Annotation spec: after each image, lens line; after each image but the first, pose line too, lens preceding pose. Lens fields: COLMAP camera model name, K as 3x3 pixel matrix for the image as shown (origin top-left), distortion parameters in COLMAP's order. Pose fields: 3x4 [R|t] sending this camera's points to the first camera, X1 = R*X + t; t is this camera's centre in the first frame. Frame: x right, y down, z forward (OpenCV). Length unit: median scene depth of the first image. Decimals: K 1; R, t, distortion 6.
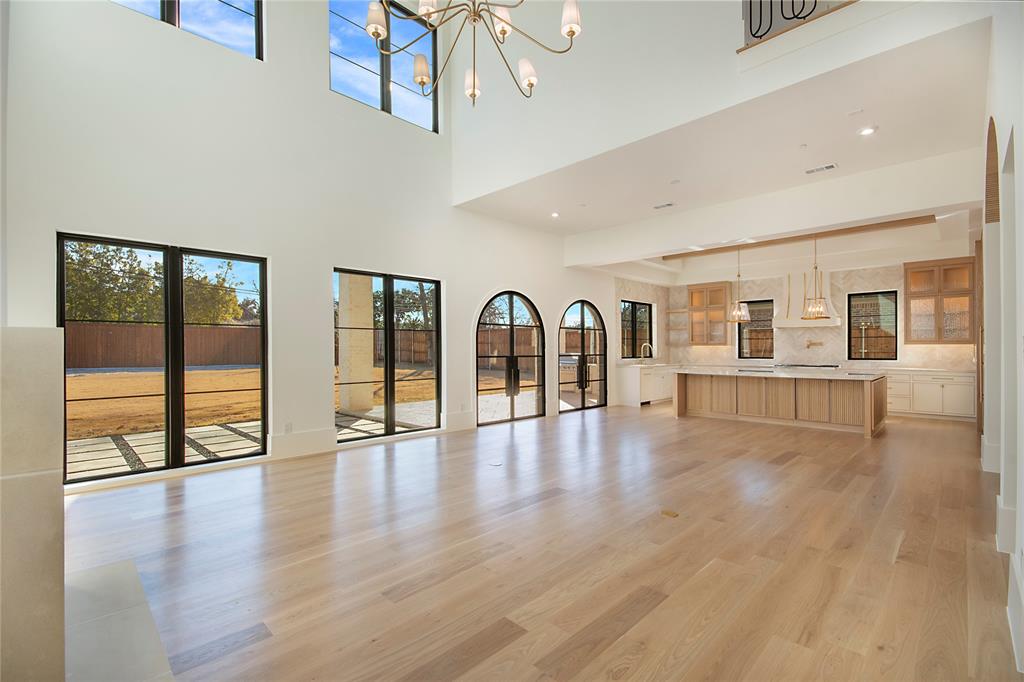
lens RADIAL K [[461.6, 0, 515.3], [0, 461.6, 345.9], [0, 0, 1]] dist [-0.000729, -0.002488]
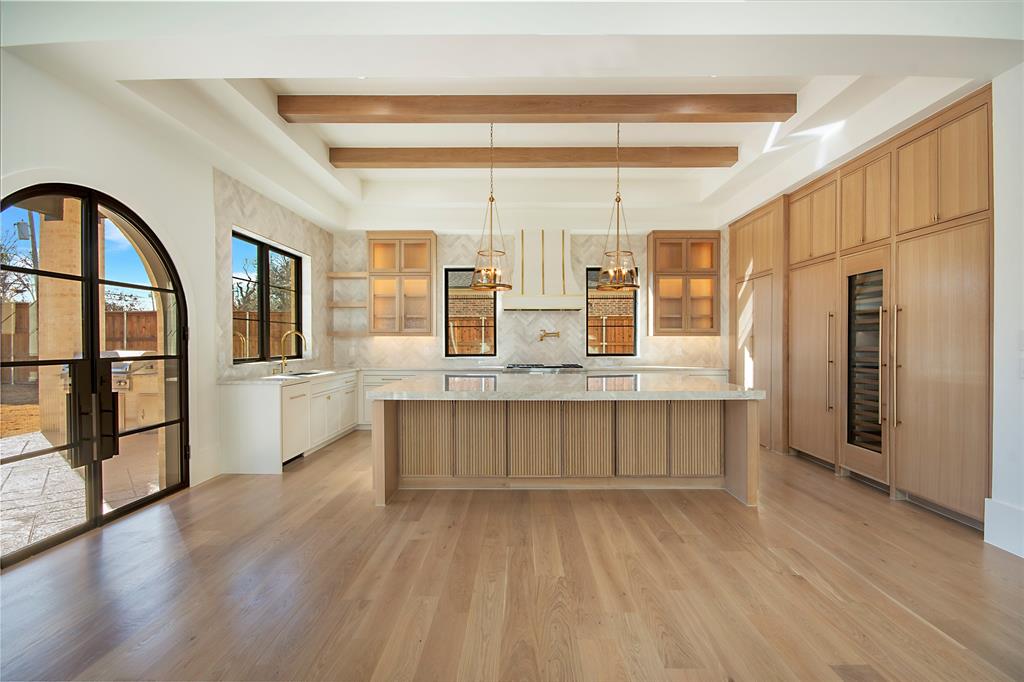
lens RADIAL K [[442.5, 0, 516.2], [0, 442.5, 342.5], [0, 0, 1]] dist [0.000706, 0.000226]
pose [[0.714095, -0.001366, 0.700047, 0.133562], [-0.004291, 0.999971, 0.006329, 0.003711], [-0.700036, -0.007523, 0.714068, 0.534151]]
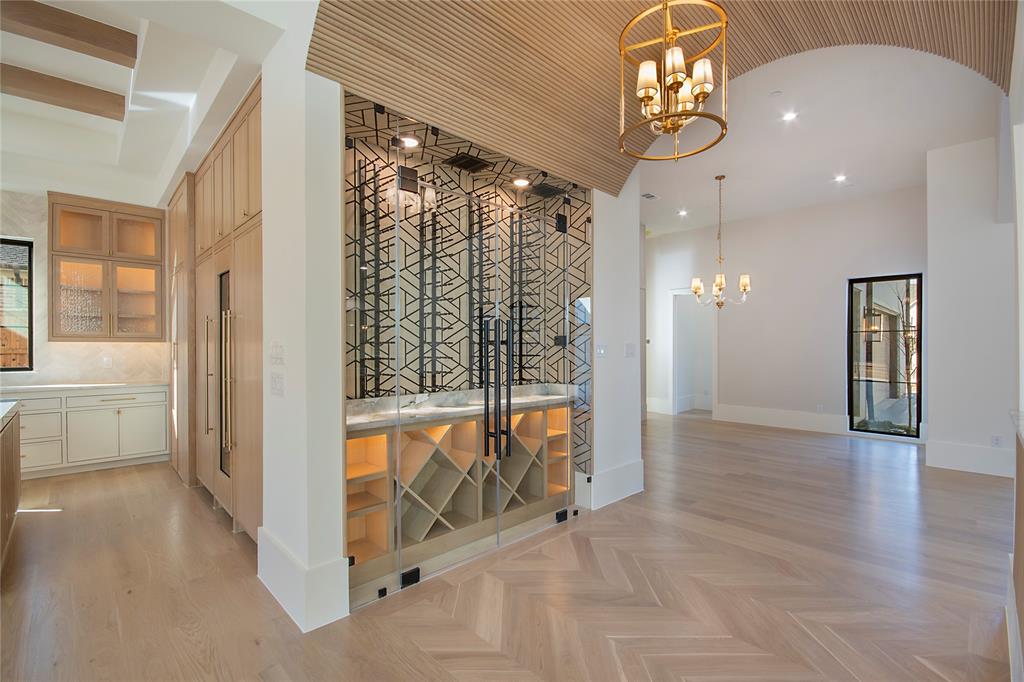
lens RADIAL K [[461.6, 0, 505.7], [0, 461.6, 345.7], [0, 0, 1]] dist [-0.000729, -0.002488]
pose [[0.040830, 0.002400, 0.999163, 0.275833], [-0.002562, 0.999994, -0.002297, 0.001327], [-0.999163, -0.002466, 0.040836, 0.372818]]
